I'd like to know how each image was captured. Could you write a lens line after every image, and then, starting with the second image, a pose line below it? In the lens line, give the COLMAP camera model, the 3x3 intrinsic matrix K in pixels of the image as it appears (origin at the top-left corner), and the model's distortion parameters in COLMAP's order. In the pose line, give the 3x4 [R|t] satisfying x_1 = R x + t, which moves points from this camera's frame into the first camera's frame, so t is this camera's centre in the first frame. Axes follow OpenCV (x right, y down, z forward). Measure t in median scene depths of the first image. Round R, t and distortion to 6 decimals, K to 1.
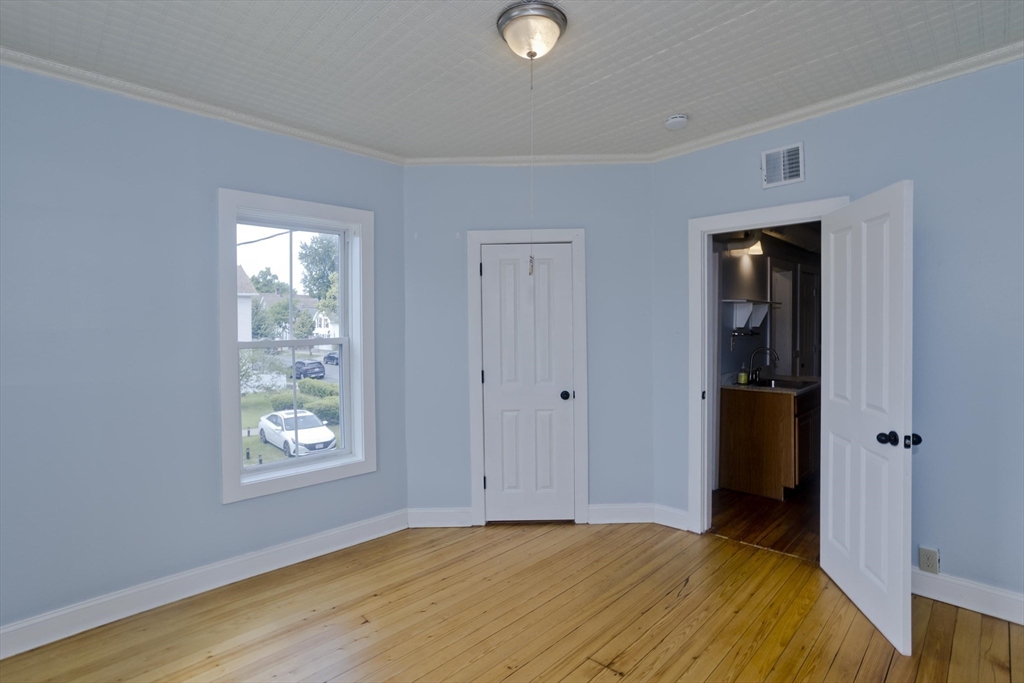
lens RADIAL K [[496.9, 0, 518.2], [0, 496.9, 333.1], [0, 0, 1]] dist [-0.040742, 0.023482]
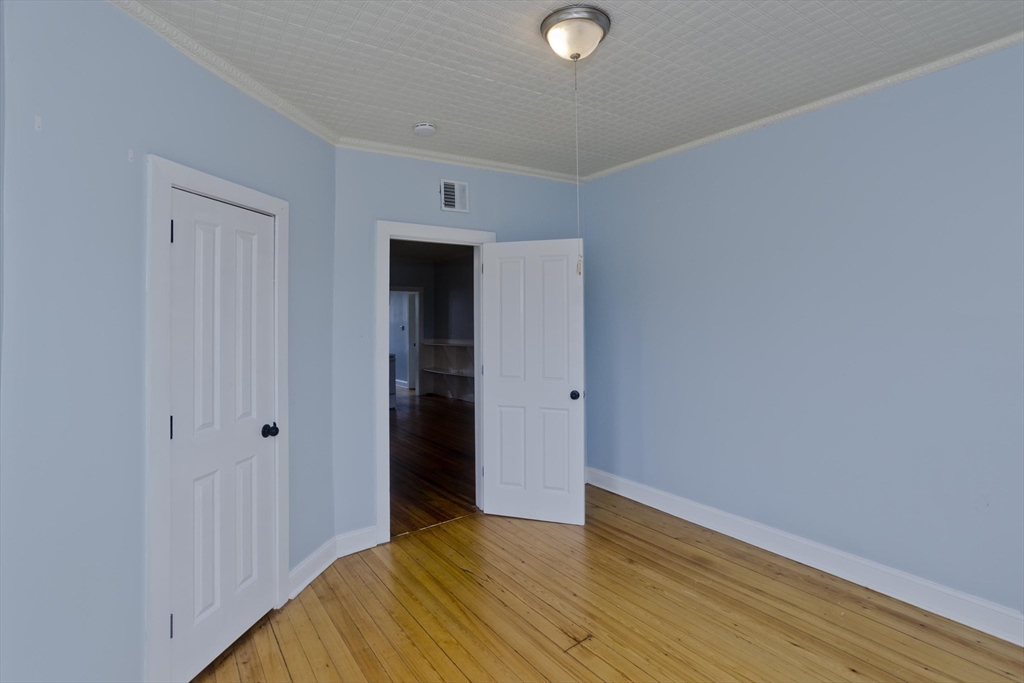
lens RADIAL K [[499.9, 0, 521.6], [0, 499.9, 319.6], [0, 0, 1]] dist [-0.003104, 0.001039]
pose [[0.178567, 0.006863, 0.983904, -0.625775], [0.029186, 0.999499, -0.012269, -0.015742], [-0.983495, 0.030907, 0.178277, 0.606677]]
